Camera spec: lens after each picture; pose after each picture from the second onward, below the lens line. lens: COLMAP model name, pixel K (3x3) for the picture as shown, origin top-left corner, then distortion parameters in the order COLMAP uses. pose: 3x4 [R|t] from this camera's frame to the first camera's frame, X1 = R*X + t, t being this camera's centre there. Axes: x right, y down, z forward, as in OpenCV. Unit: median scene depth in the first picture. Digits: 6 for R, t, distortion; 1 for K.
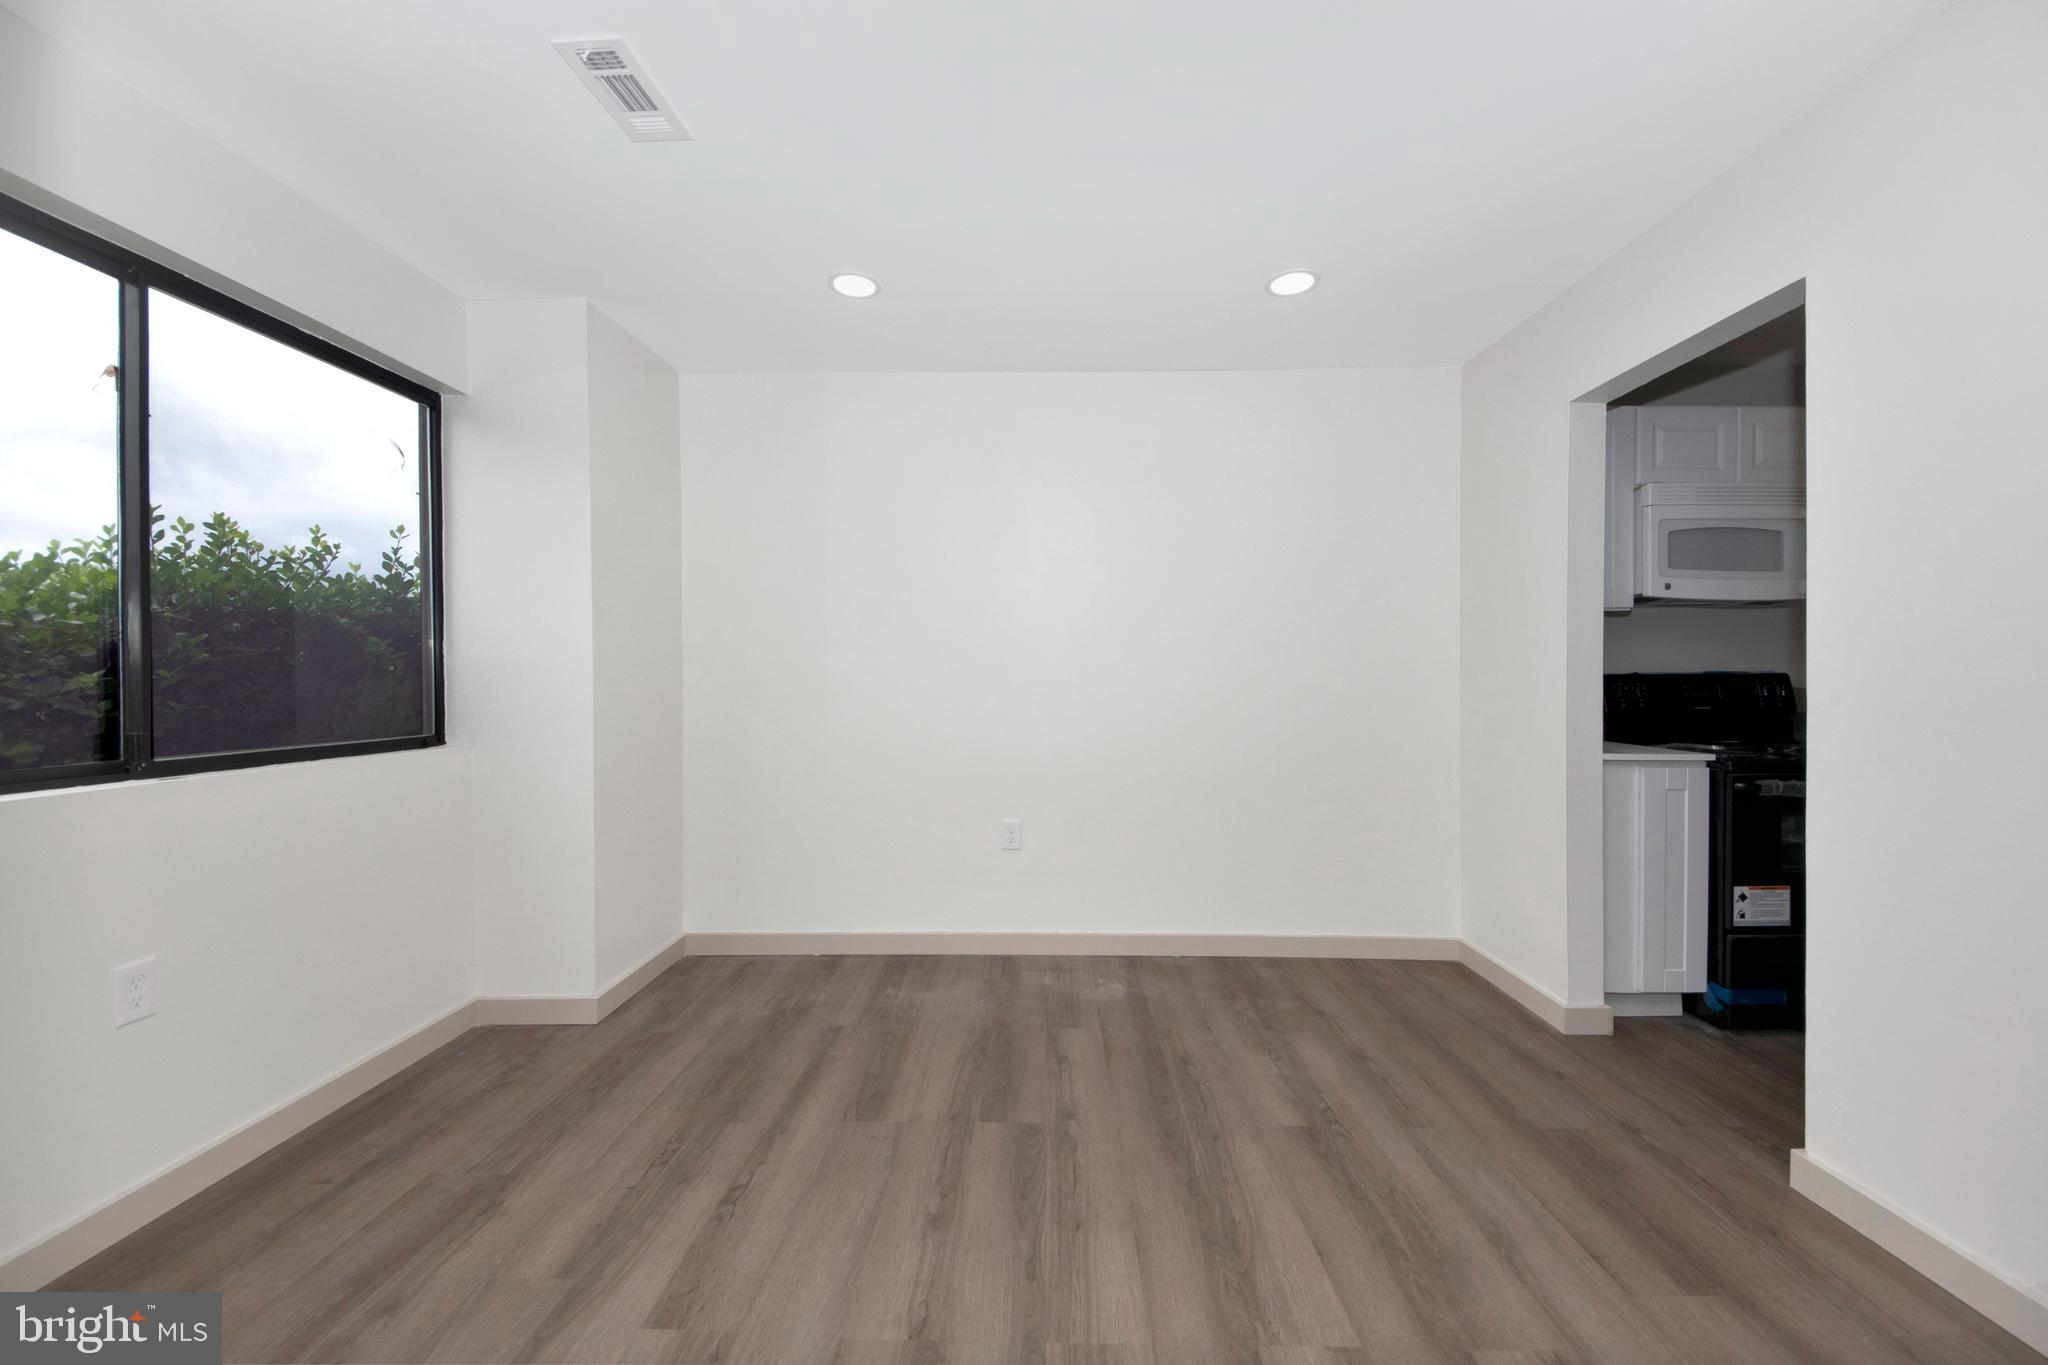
lens RADIAL K [[781.5, 0, 1034.4], [0, 781.5, 685.9], [0, 0, 1]] dist [0.027827, -0.022606]
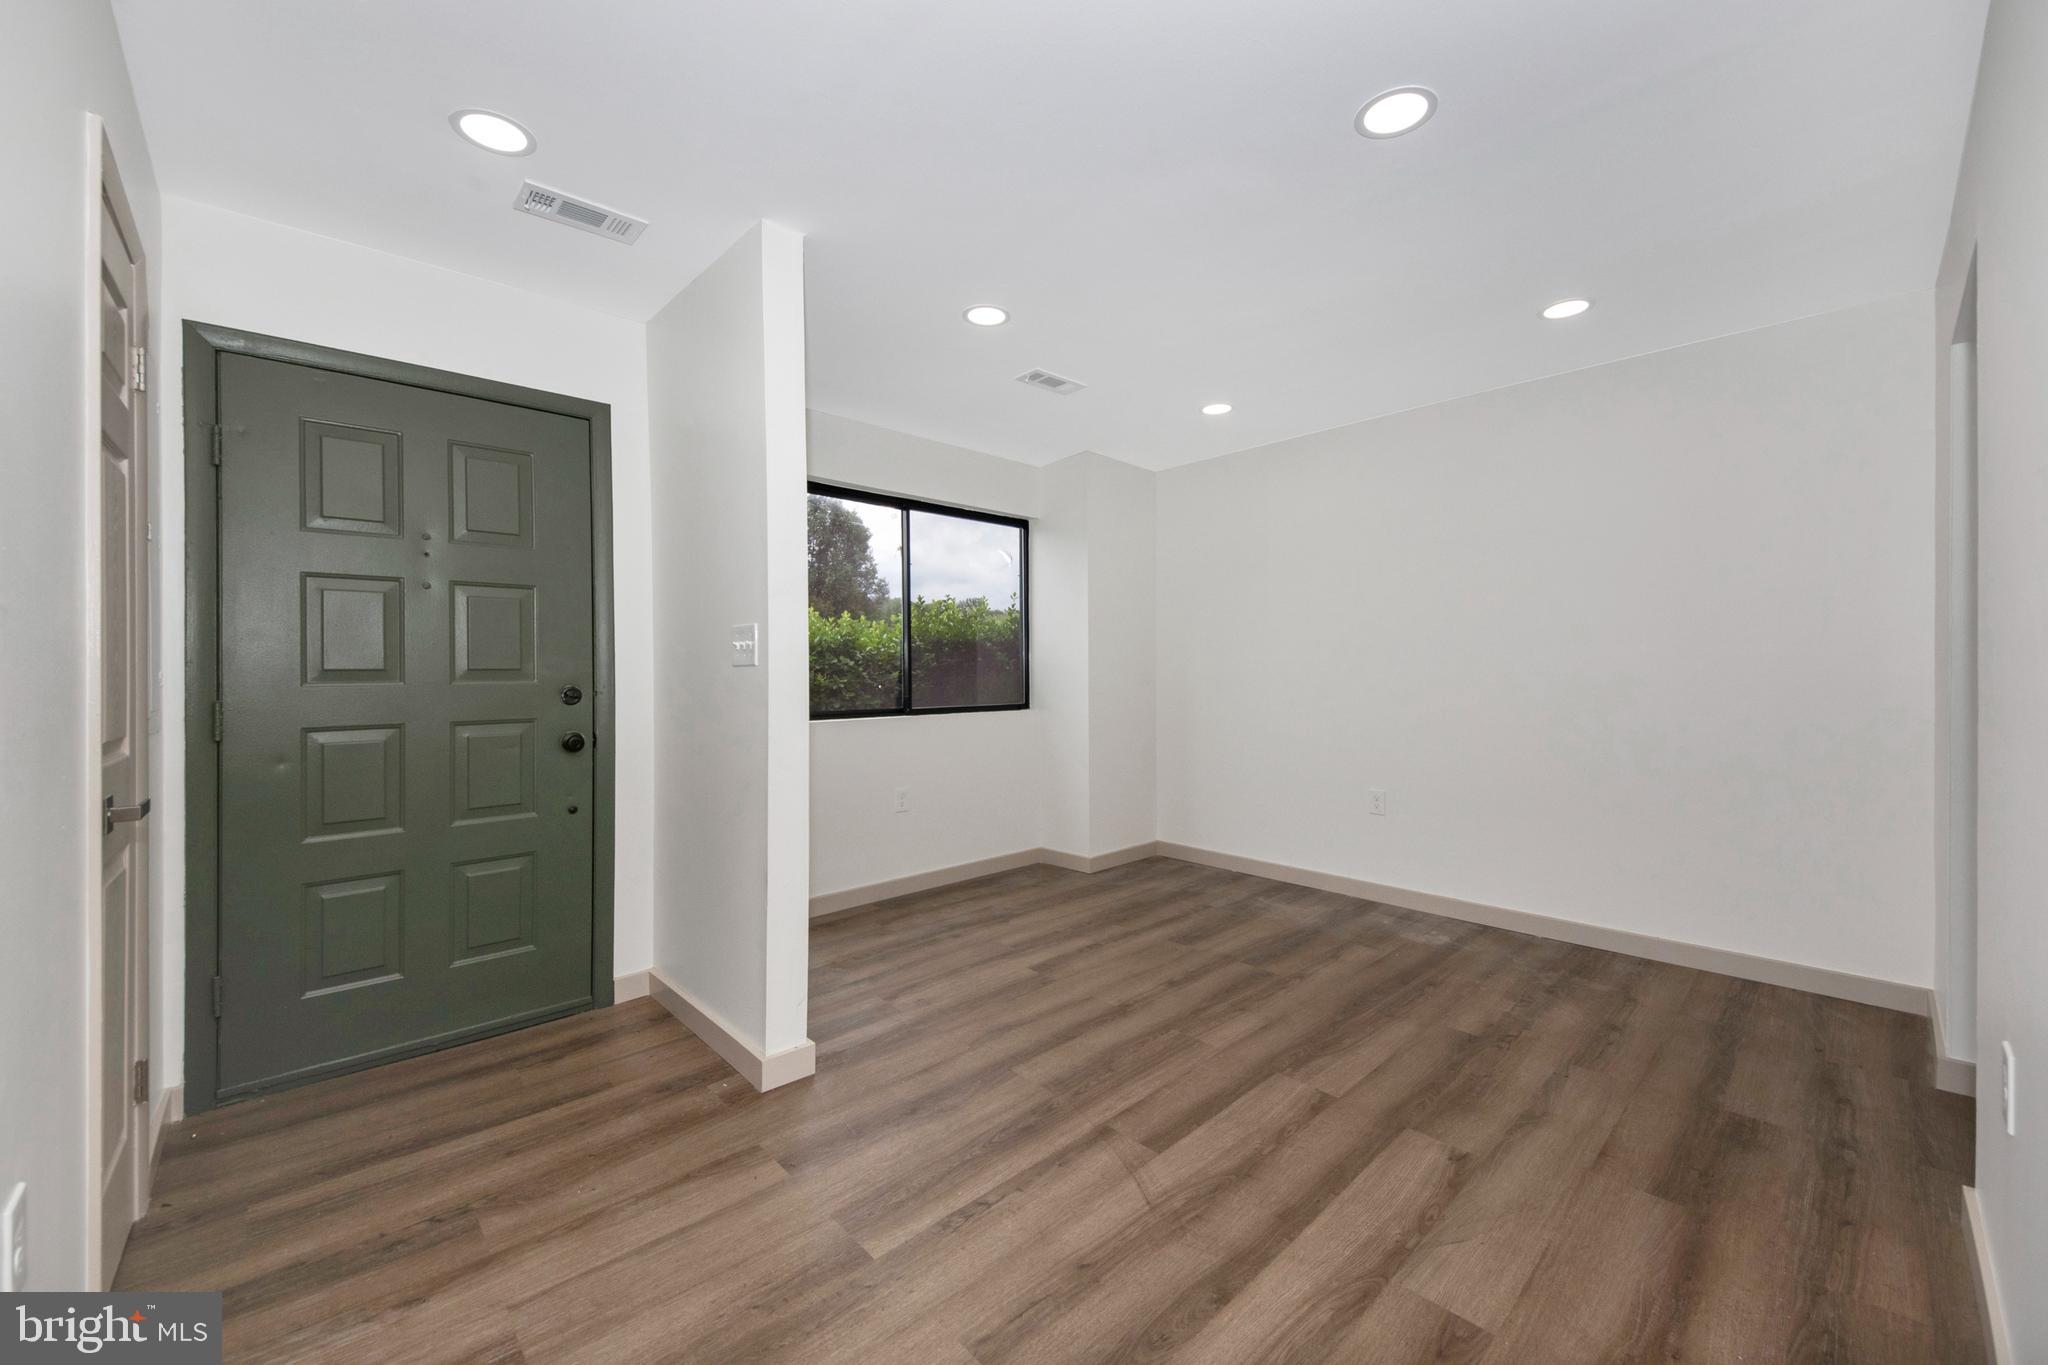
lens RADIAL K [[783.5, 0, 1038.8], [0, 783.5, 683.1], [0, 0, 1]] dist [0.058811, -0.035639]
pose [[0.703320, 0.007787, -0.710830, 0.614650], [-0.002972, 0.999963, 0.008014, -0.001536], [0.710867, -0.003524, 0.703318, -0.300796]]
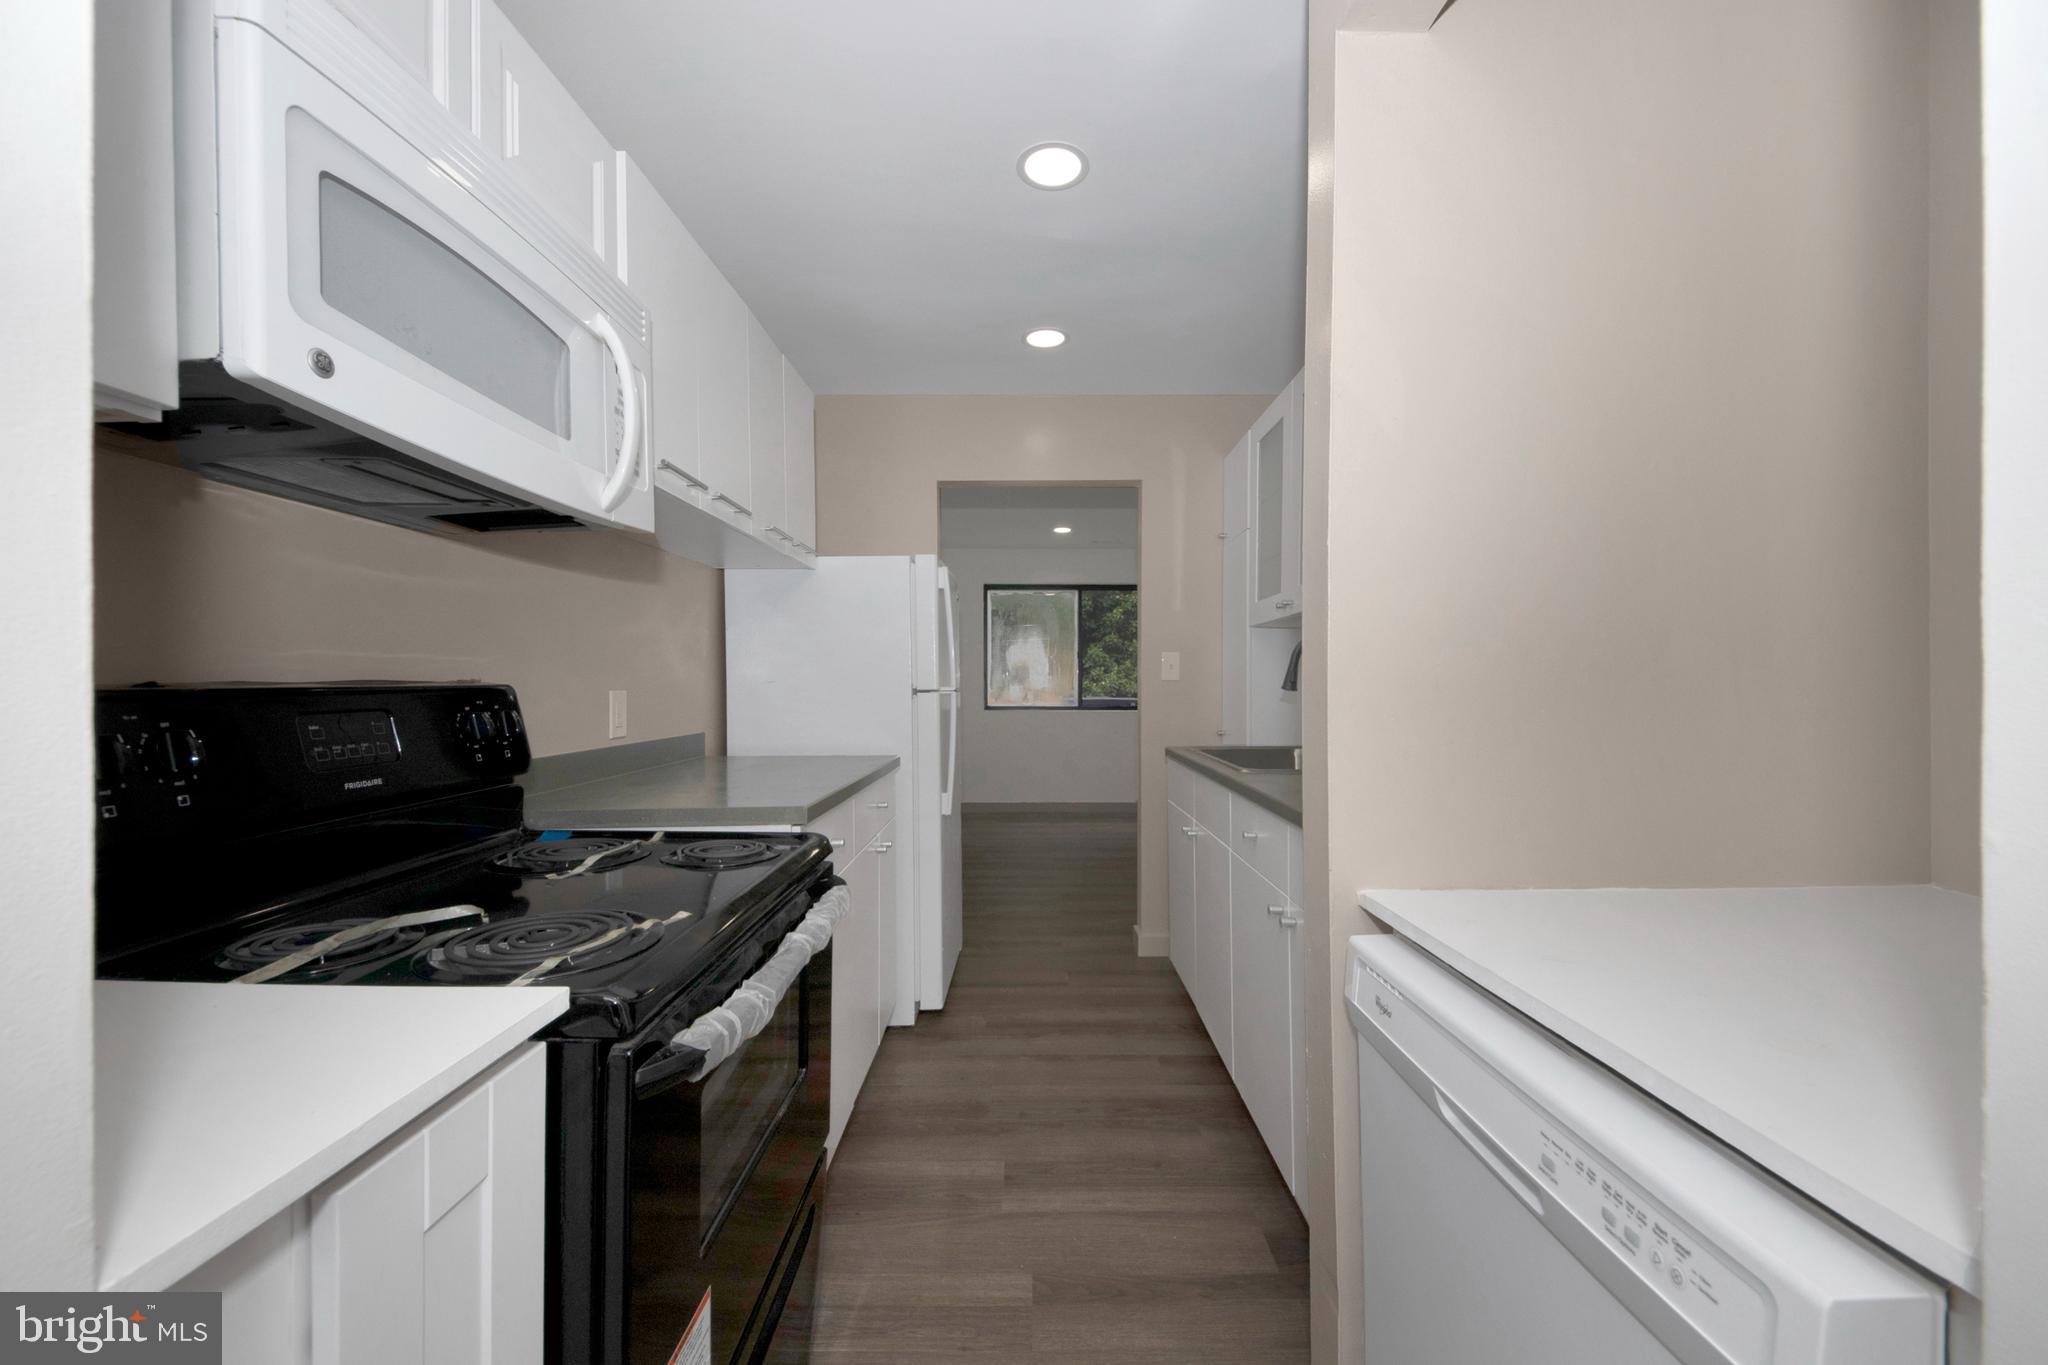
lens RADIAL K [[778.8, 0, 1024.0], [0, 778.8, 682.5], [0, 0, 1]] dist [0.051993, -0.033477]
pose [[-0.012457, 0.008596, 0.999885, 0.608253], [0.008595, 0.999927, -0.008489, -0.015001], [-0.999885, 0.008488, -0.012530, 0.876894]]
